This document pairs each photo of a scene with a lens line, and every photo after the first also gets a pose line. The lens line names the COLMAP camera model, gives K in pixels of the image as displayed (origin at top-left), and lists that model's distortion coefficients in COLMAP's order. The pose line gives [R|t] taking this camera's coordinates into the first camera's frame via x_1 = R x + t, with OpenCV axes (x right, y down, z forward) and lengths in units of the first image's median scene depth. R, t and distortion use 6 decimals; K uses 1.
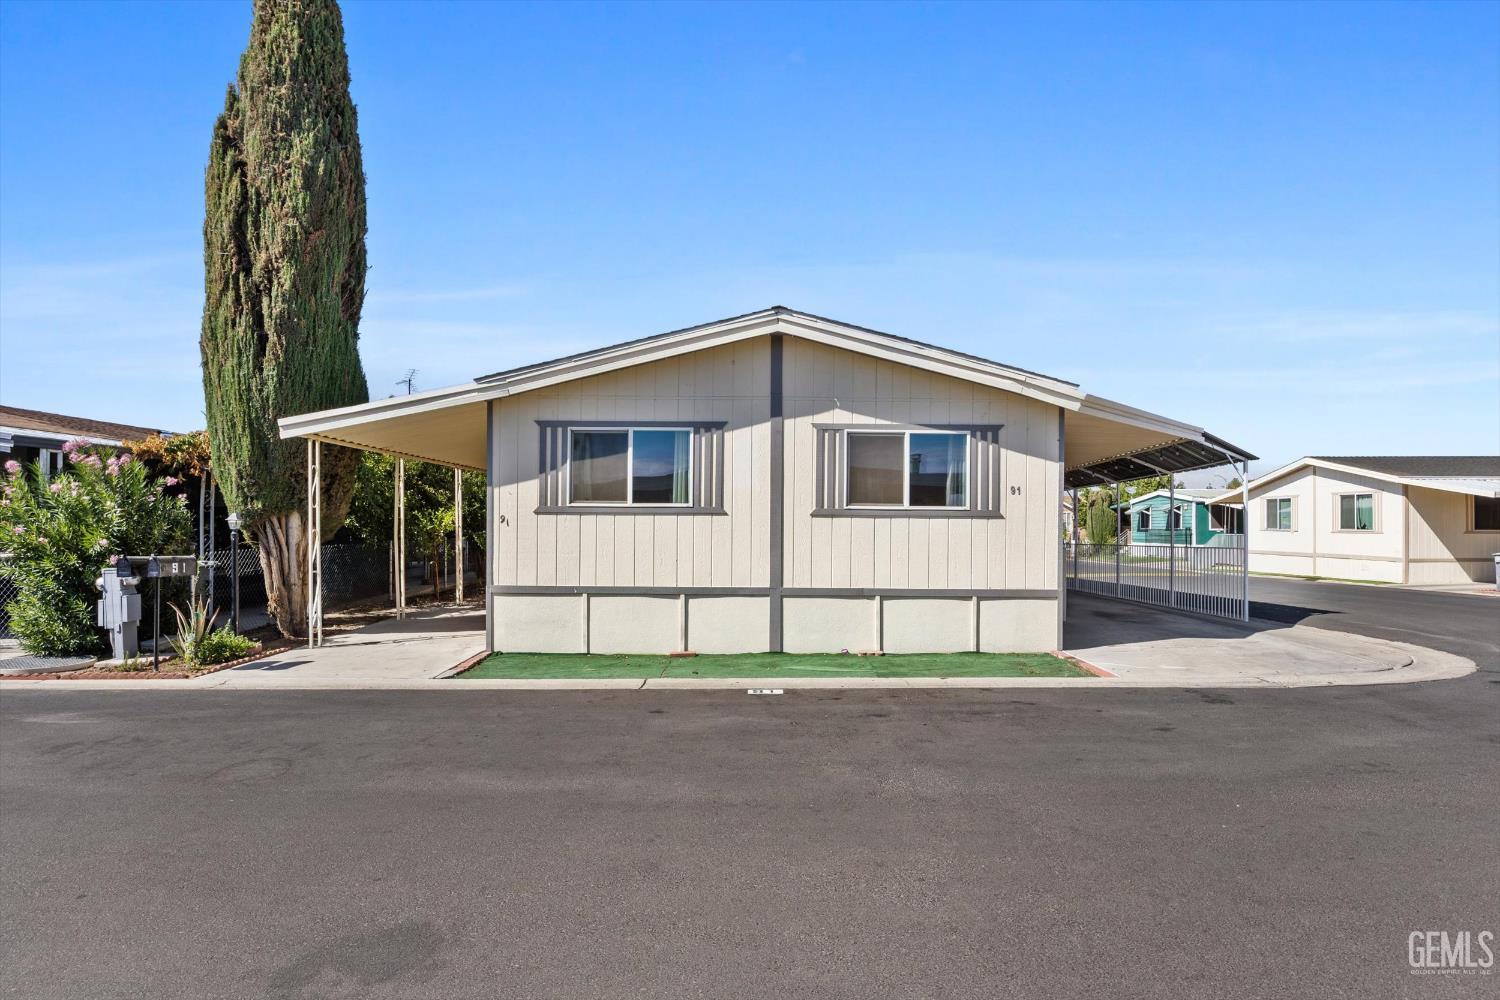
lens RADIAL K [[814.2, 0, 753.3], [0, 814.2, 503.0], [0, 0, 1]] dist [-0.025782, 0.004956]
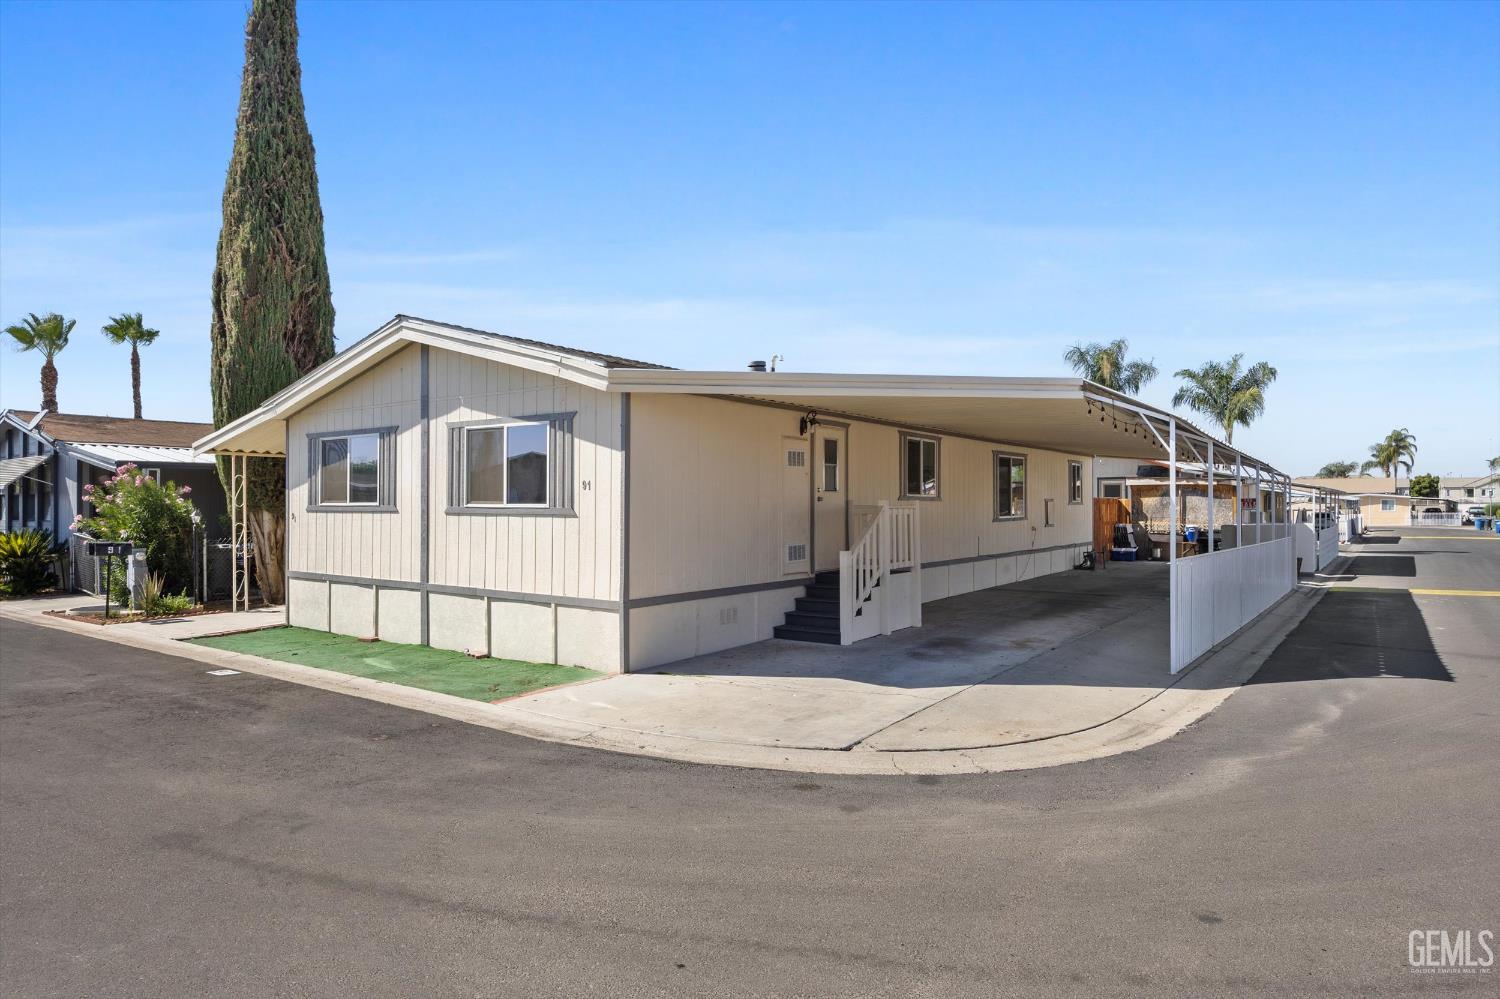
lens RADIAL K [[917.4, 0, 741.6], [0, 917.4, 499.4], [0, 0, 1]] dist [0.001200, 0.002928]
pose [[0.799420, -0.007825, -0.600721, 1.052896], [0.000817, 0.999928, -0.011938, 0.011571], [0.600772, 0.009053, 0.799369, 0.306030]]
